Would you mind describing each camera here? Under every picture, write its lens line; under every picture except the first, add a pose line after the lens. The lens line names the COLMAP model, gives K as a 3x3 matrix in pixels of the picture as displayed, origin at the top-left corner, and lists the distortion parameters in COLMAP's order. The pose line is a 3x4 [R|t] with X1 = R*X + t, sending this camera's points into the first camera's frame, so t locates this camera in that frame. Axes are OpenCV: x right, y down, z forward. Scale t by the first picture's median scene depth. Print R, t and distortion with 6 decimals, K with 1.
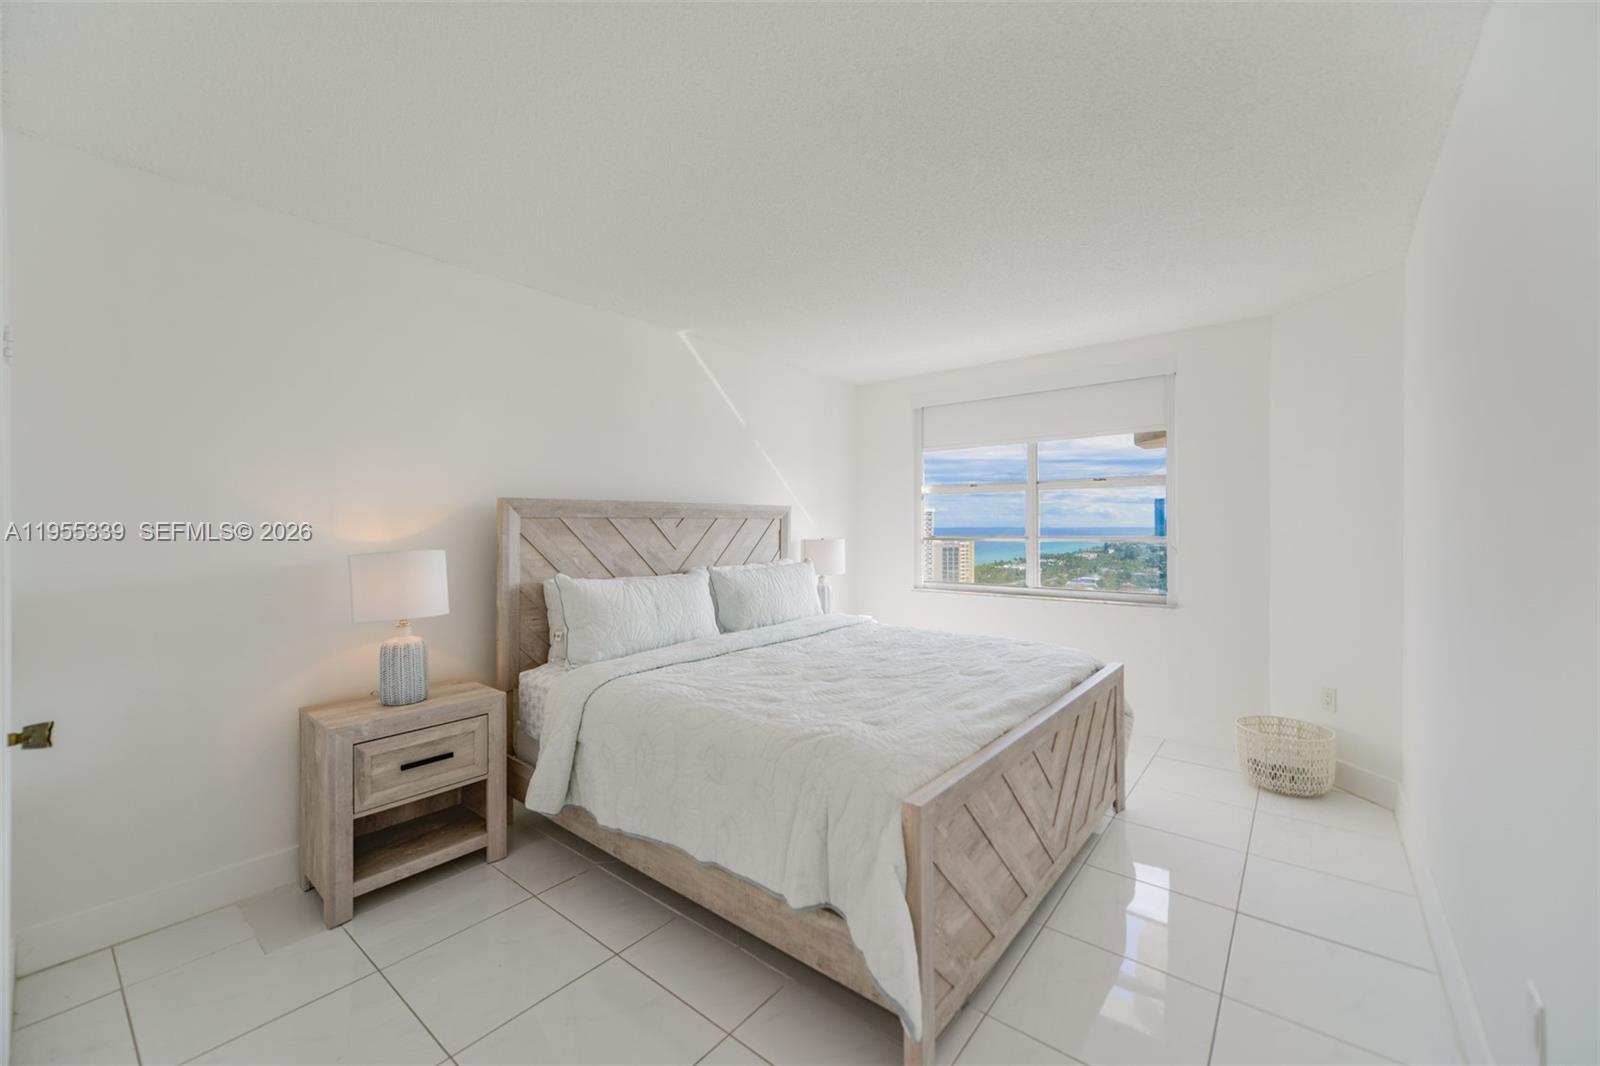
lens RADIAL K [[636.0, 0, 797.5], [0, 636.0, 519.8], [0, 0, 1]] dist [-0.010483, -0.000520]
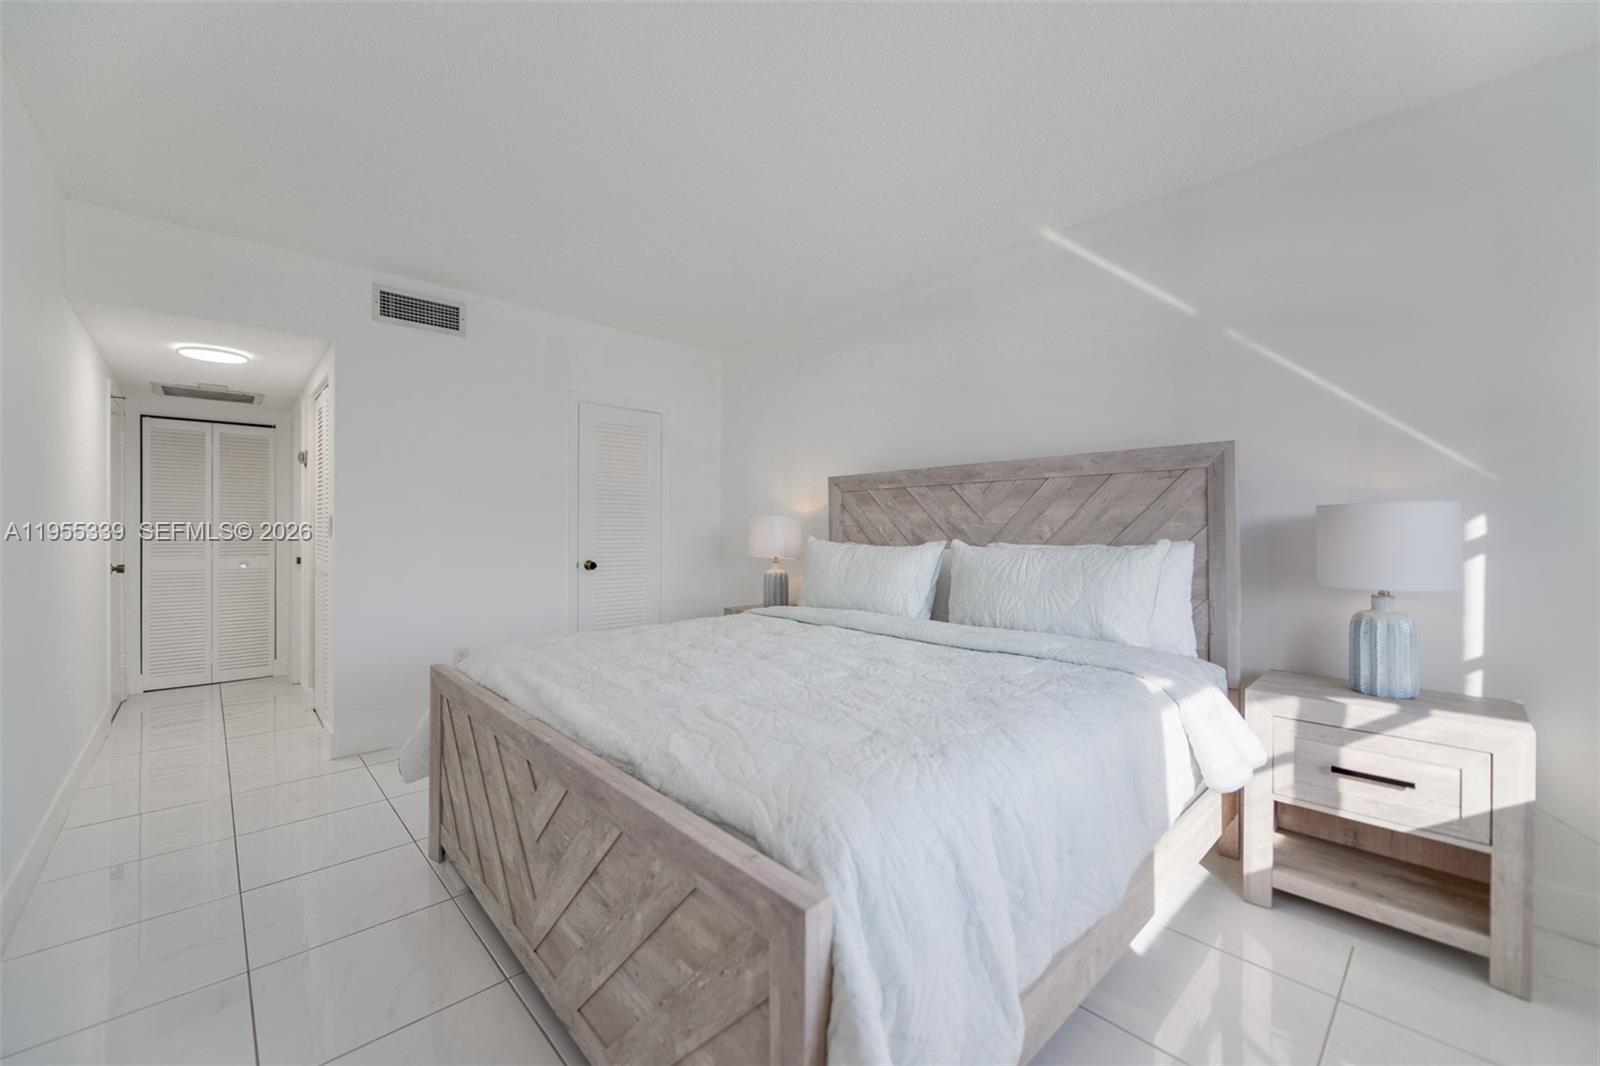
lens RADIAL K [[636.0, 0, 797.6], [0, 636.0, 536.0], [0, 0, 1]] dist [-0.010483, -0.000520]
pose [[-0.136156, 0.029604, -0.990245, 0.744040], [0.026678, 0.999301, 0.026206, 0.043732], [0.990328, -0.022850, -0.136851, 0.962869]]
